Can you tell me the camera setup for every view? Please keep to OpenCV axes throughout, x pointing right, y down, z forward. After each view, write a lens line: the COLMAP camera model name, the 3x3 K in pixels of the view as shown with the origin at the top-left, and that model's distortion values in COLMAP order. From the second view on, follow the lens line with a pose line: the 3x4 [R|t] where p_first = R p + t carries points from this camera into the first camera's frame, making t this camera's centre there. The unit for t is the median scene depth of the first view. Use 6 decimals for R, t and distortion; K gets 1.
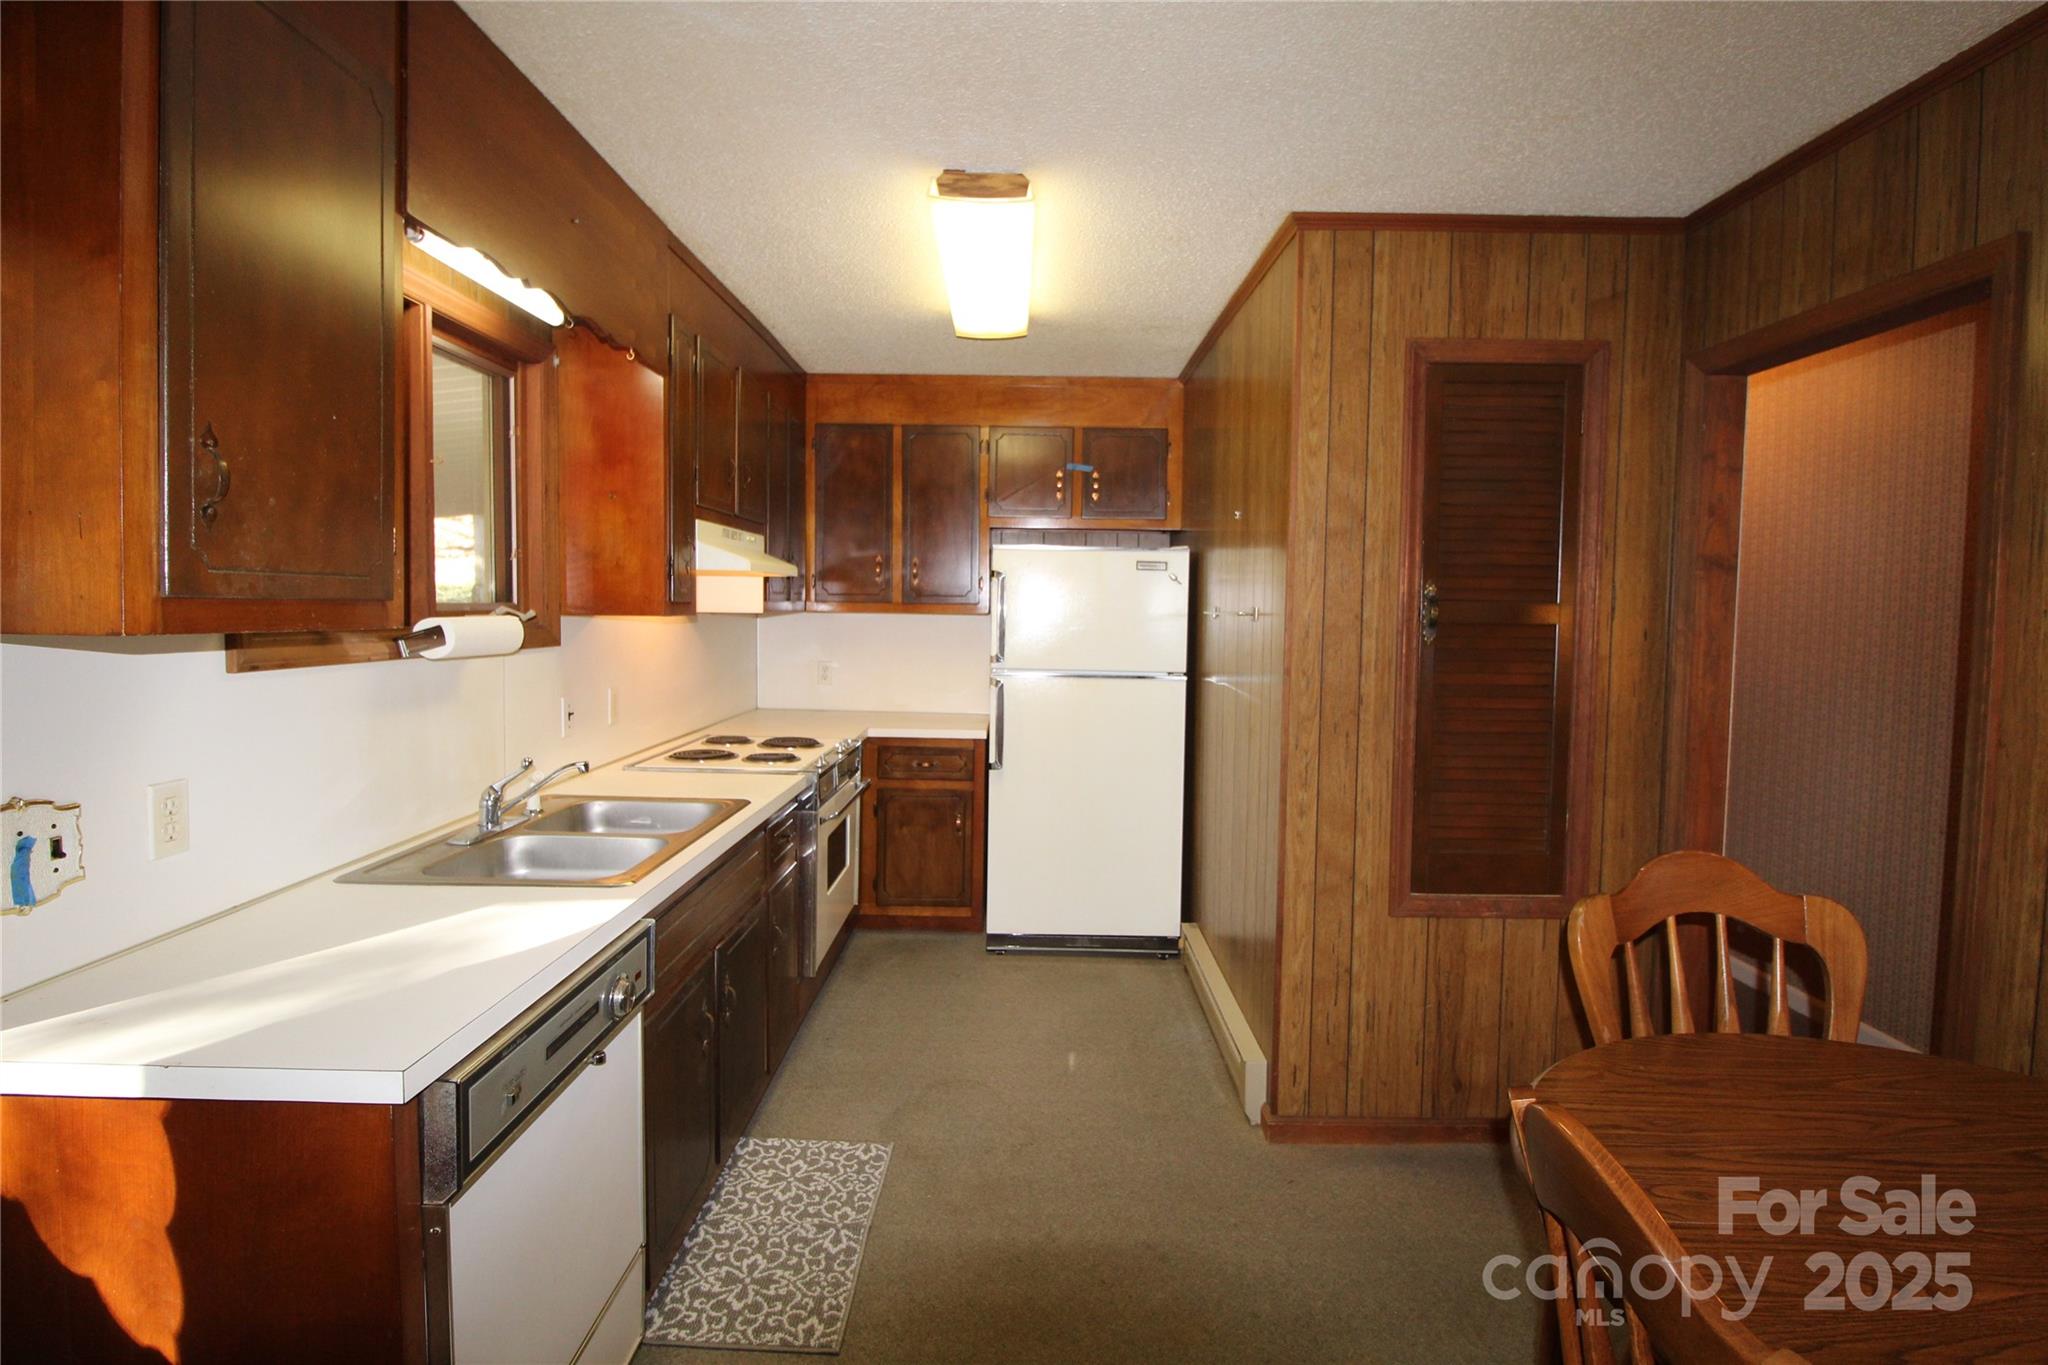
lens RADIAL K [[1000.3, 0, 1033.6], [0, 1000.3, 674.2], [0, 0, 1]] dist [-0.005019, -0.006117]
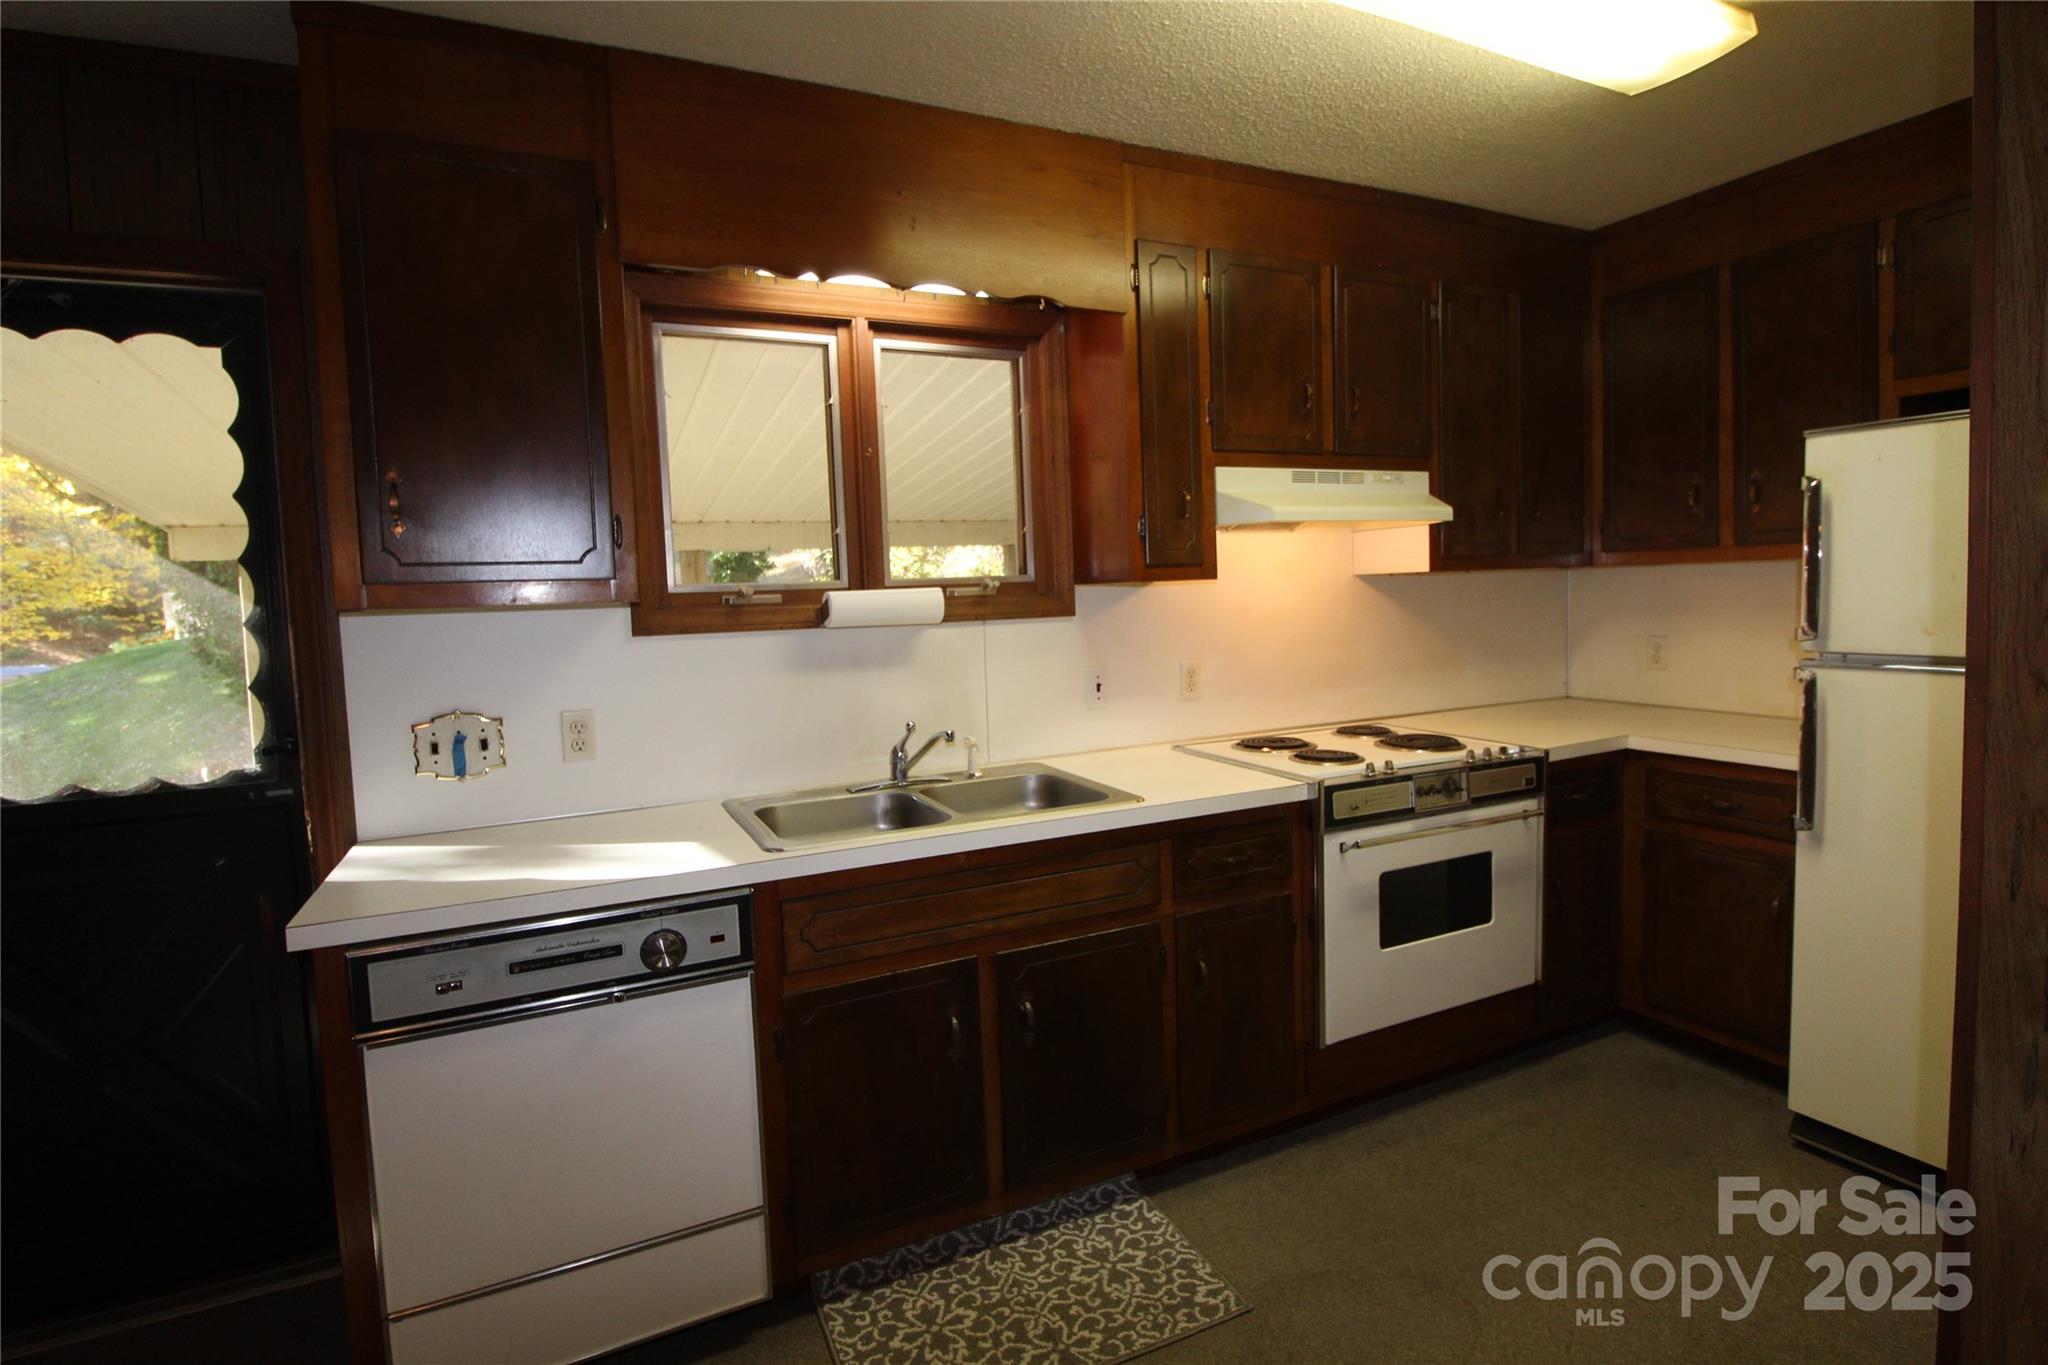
lens RADIAL K [[1000.3, 0, 1029.1], [0, 1000.3, 672.8], [0, 0, 1]] dist [-0.005019, -0.006117]
pose [[0.430051, 0.035154, -0.902120, 0.432301], [-0.018467, 0.999375, 0.030140, -0.001790], [0.902616, 0.003698, 0.430431, 0.567118]]
